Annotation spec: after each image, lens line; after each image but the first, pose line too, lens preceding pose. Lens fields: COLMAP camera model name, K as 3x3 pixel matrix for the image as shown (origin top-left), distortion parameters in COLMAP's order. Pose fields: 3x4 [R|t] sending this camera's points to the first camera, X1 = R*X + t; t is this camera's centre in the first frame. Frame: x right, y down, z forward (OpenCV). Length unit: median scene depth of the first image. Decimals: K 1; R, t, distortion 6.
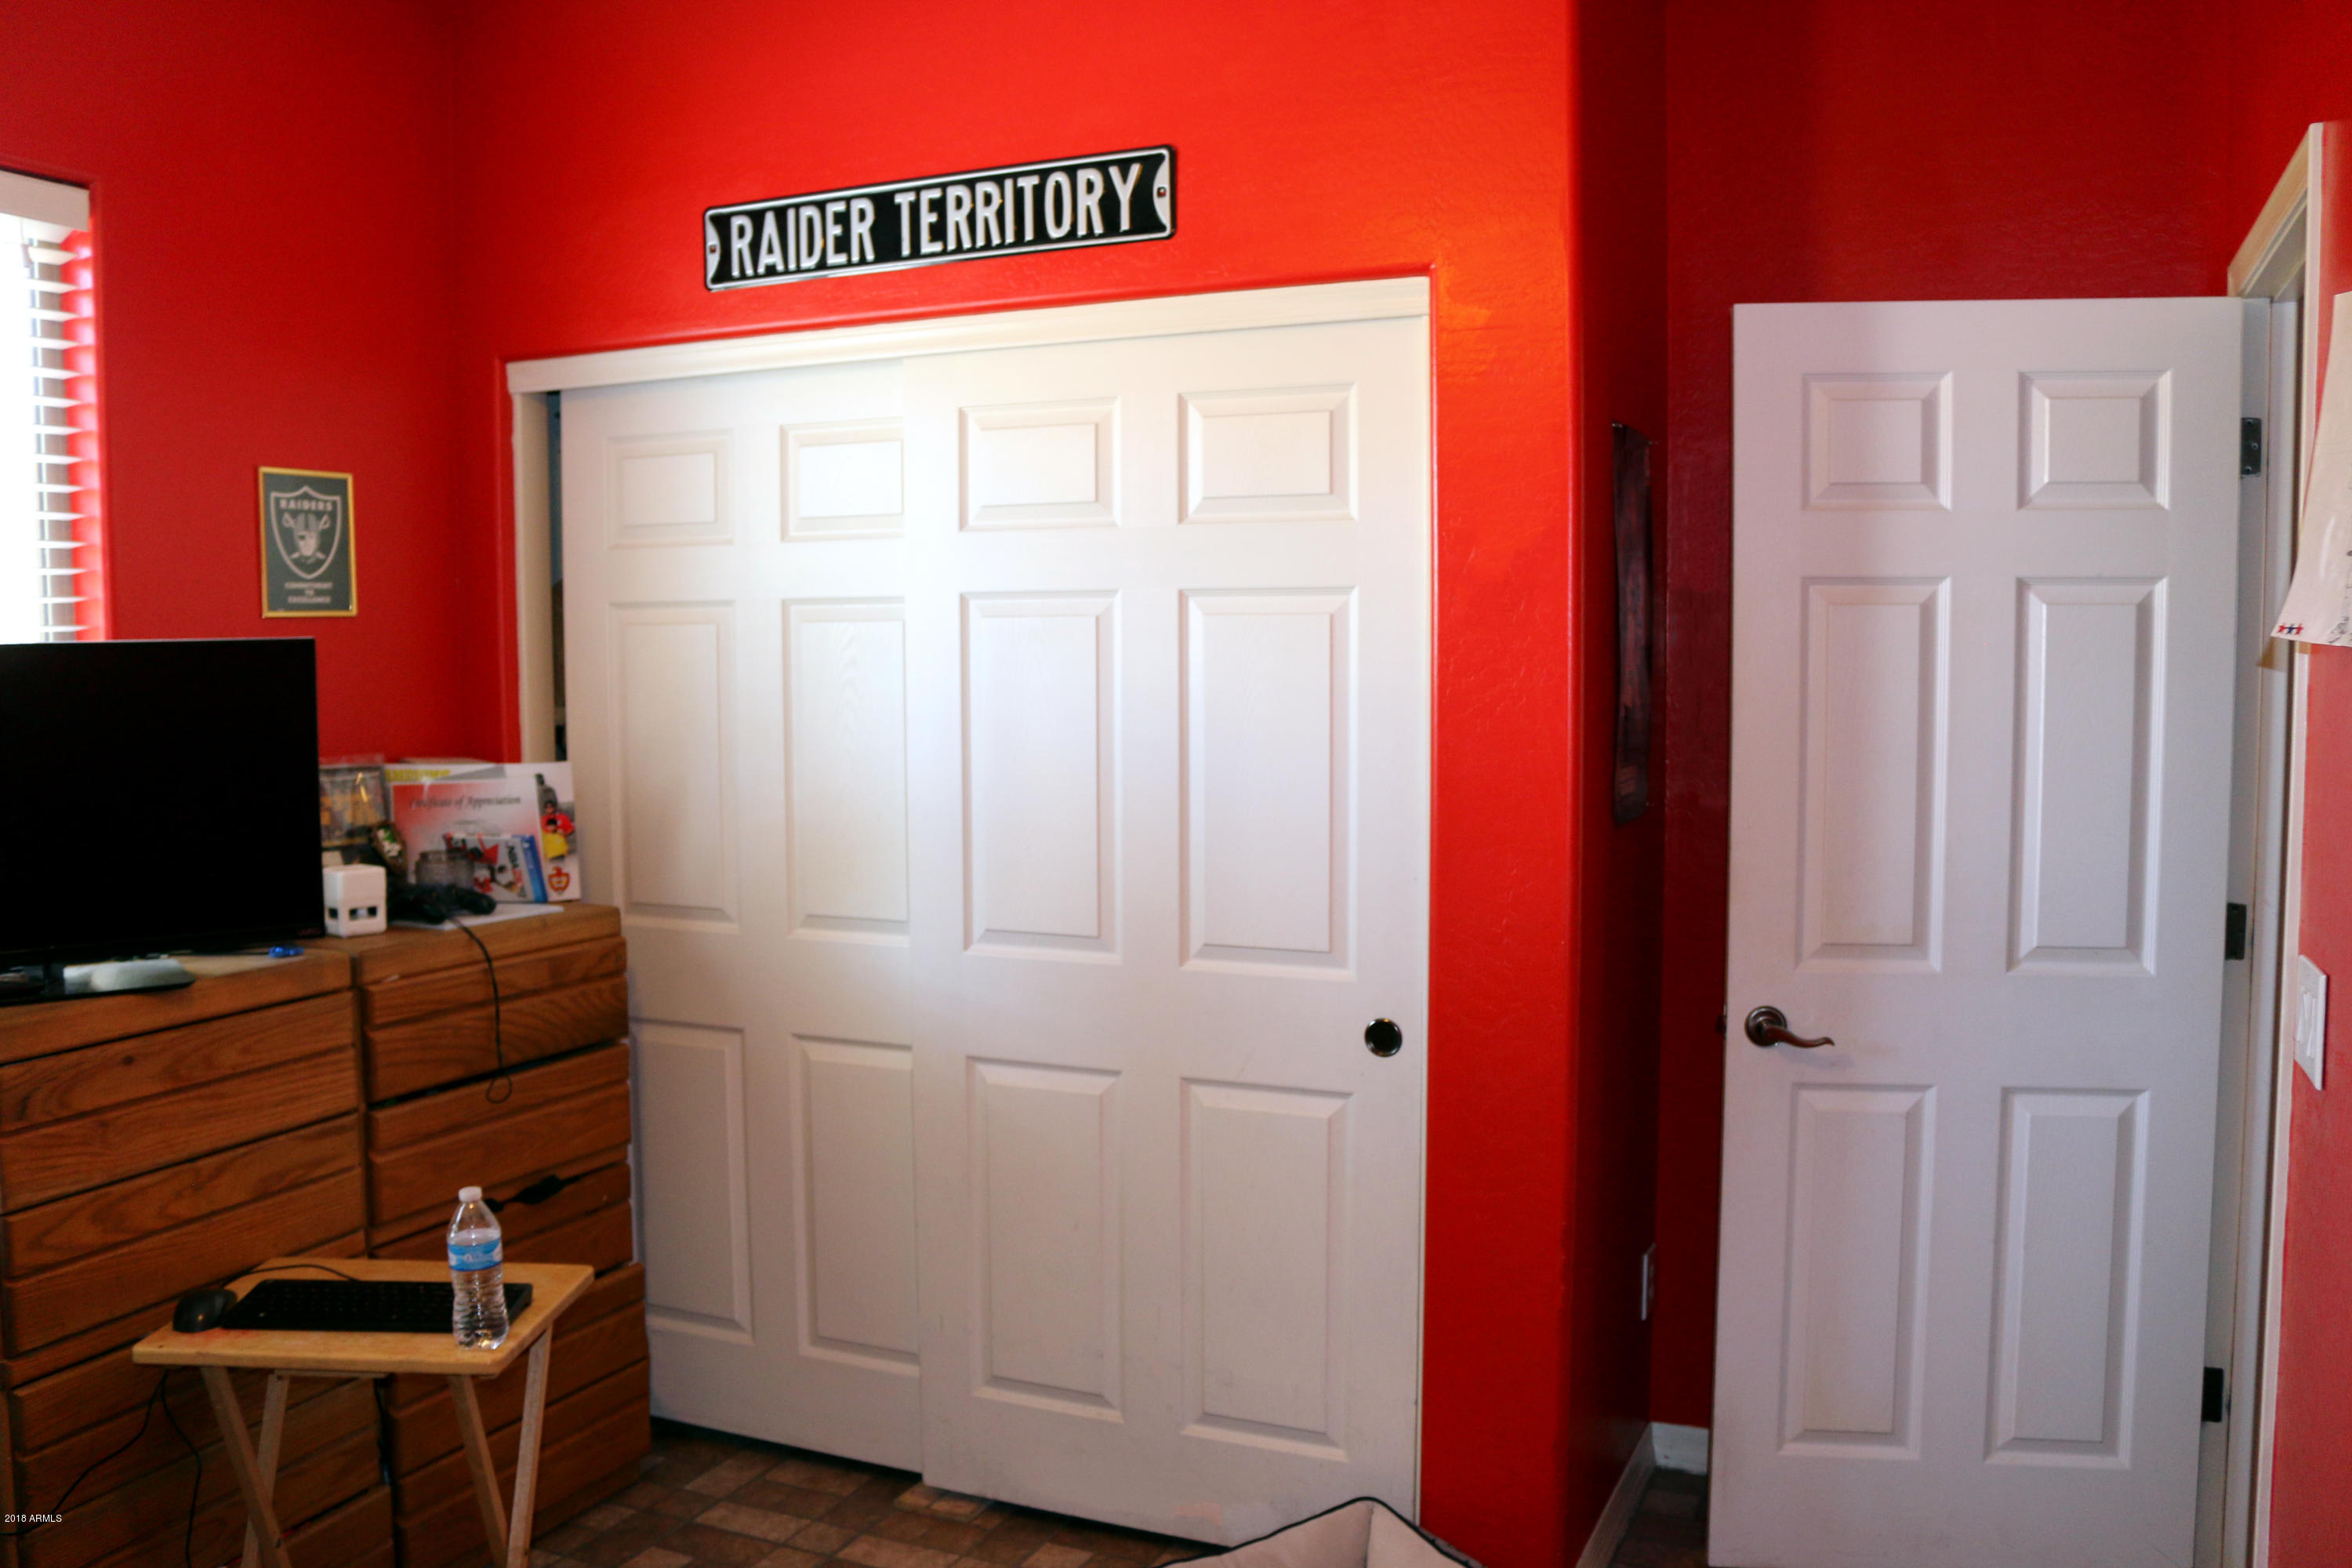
lens RADIAL K [[2013.5, 0, 1176.0], [0, 2013.5, 784.0], [0, 0, 1]] dist [-0.146041, 0.119031]
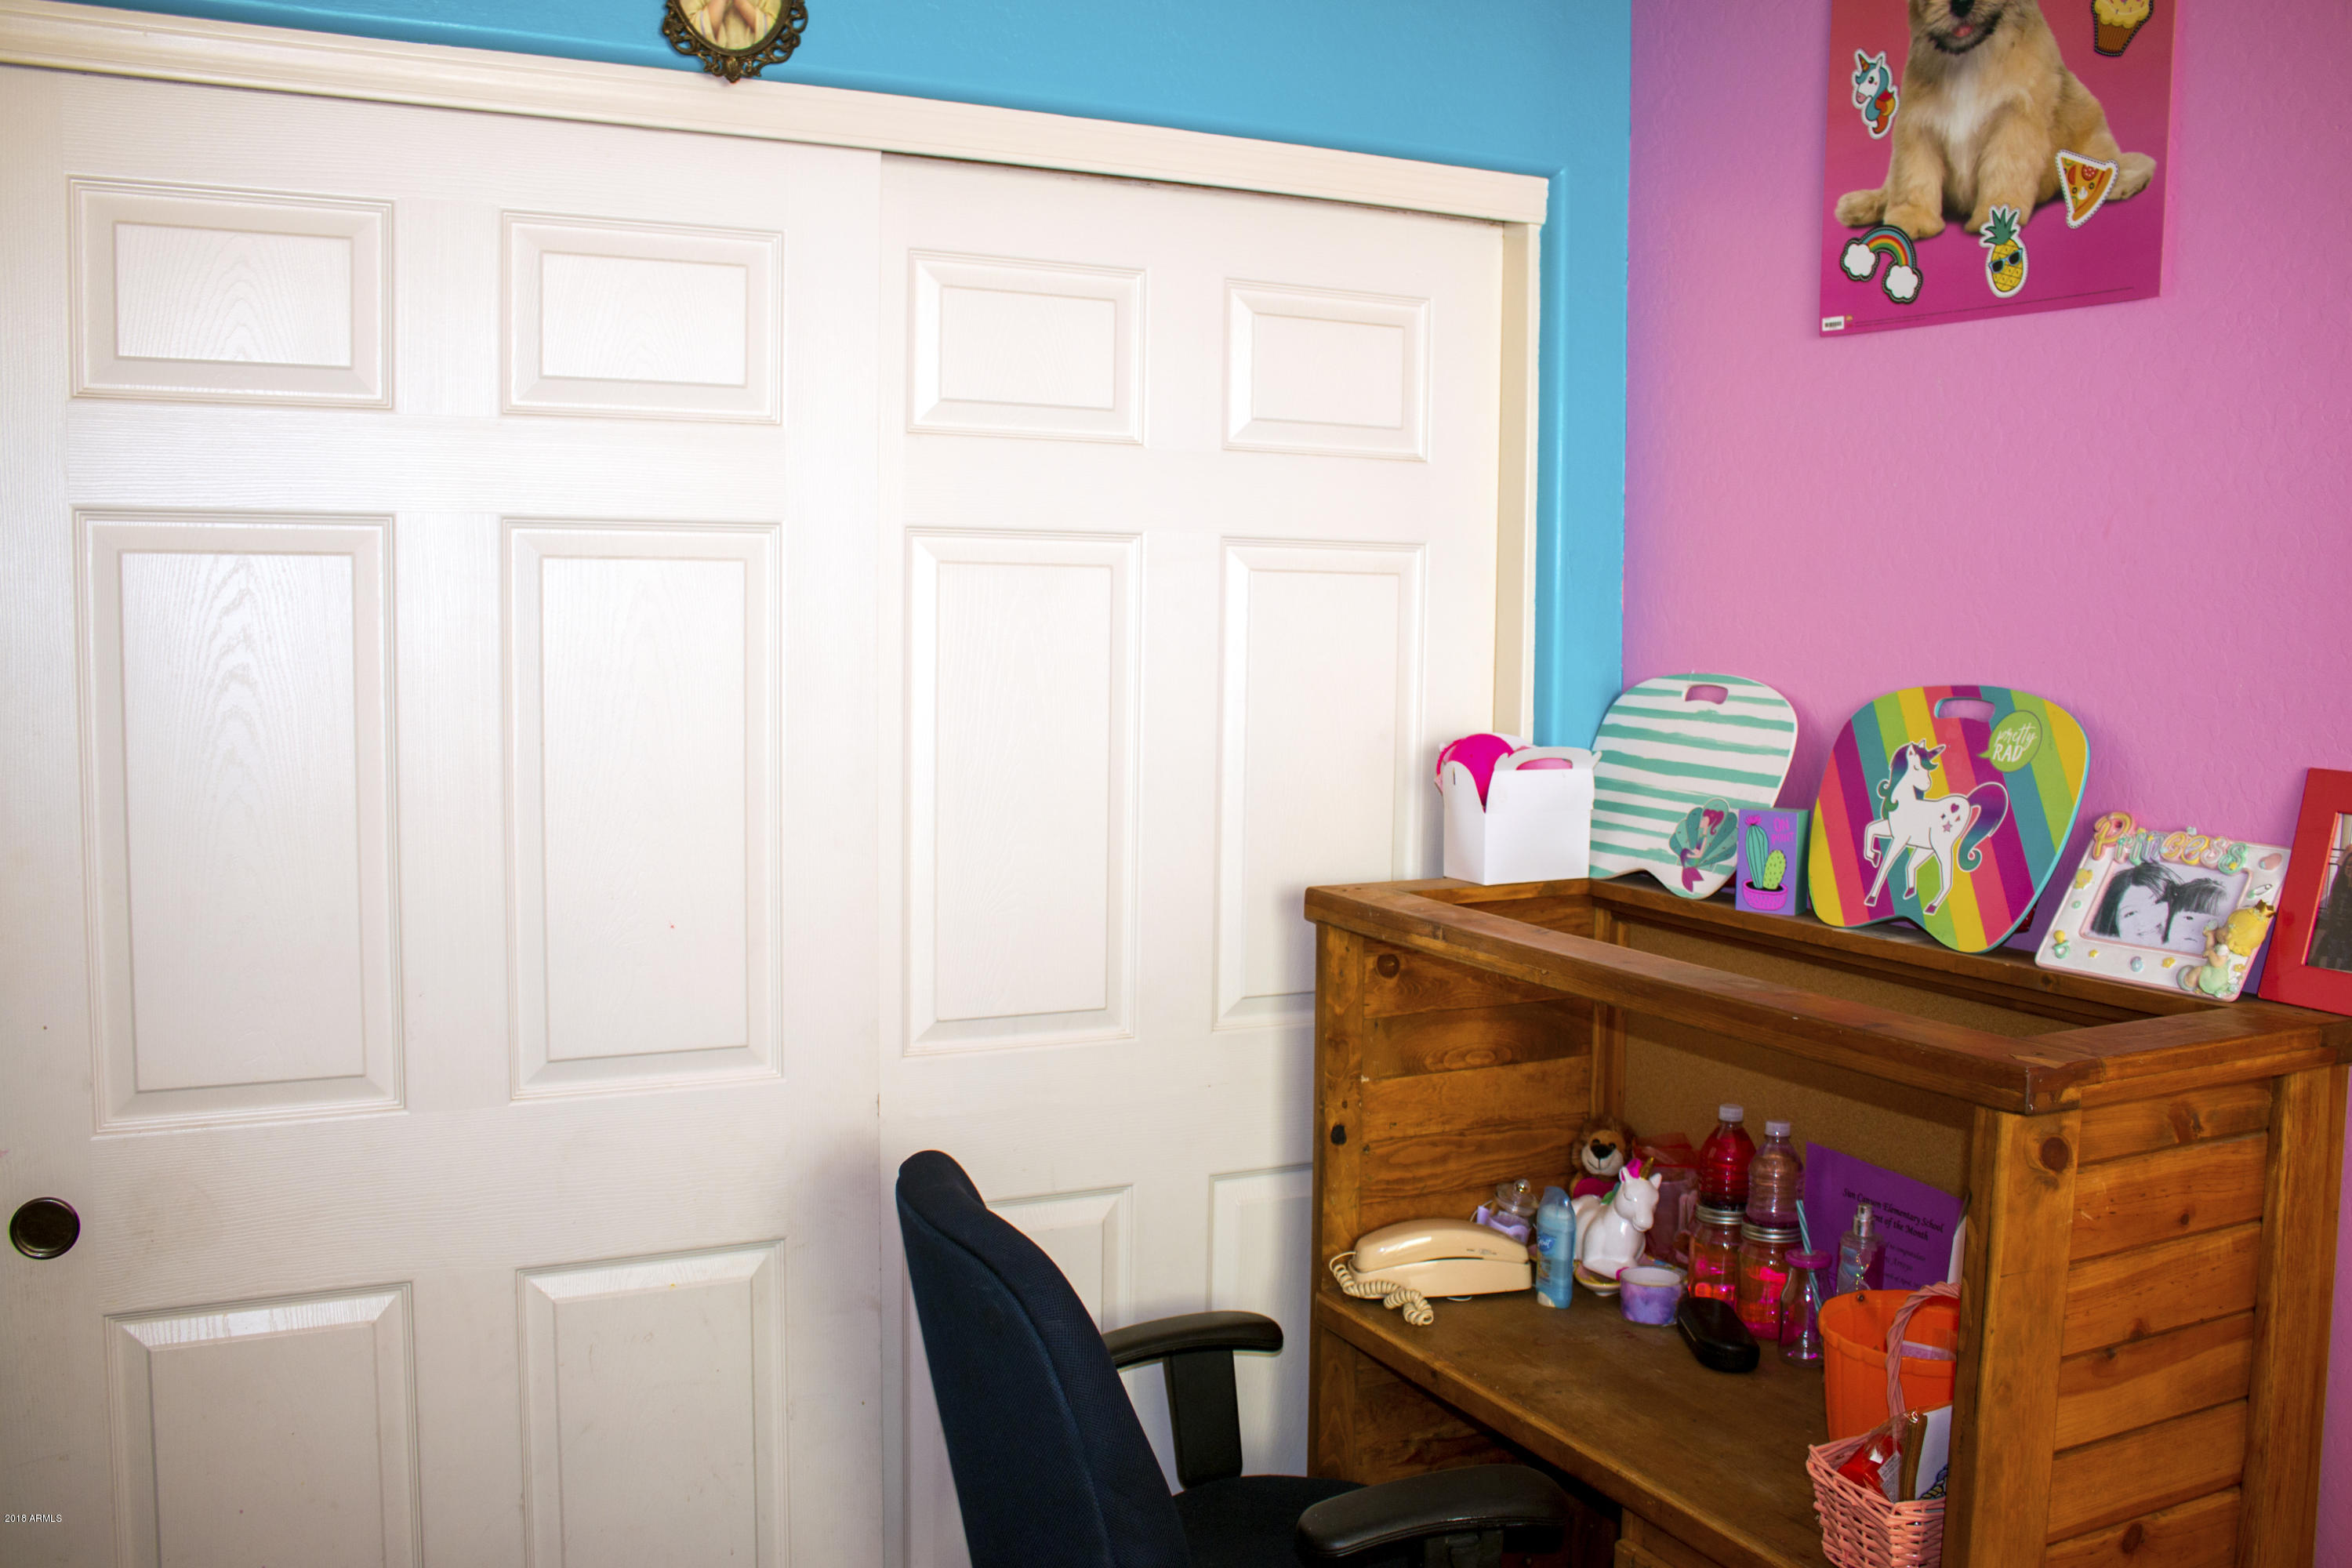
lens RADIAL K [[2013.5, 0, 1176.0], [0, 2013.5, 784.0], [0, 0, 1]] dist [-0.146041, 0.119031]
pose [[0.587269, -0.065595, 0.806729, -0.434307], [0.042237, 0.997836, 0.050386, -0.034269], [-0.808289, 0.004484, 0.588769, 0.434559]]
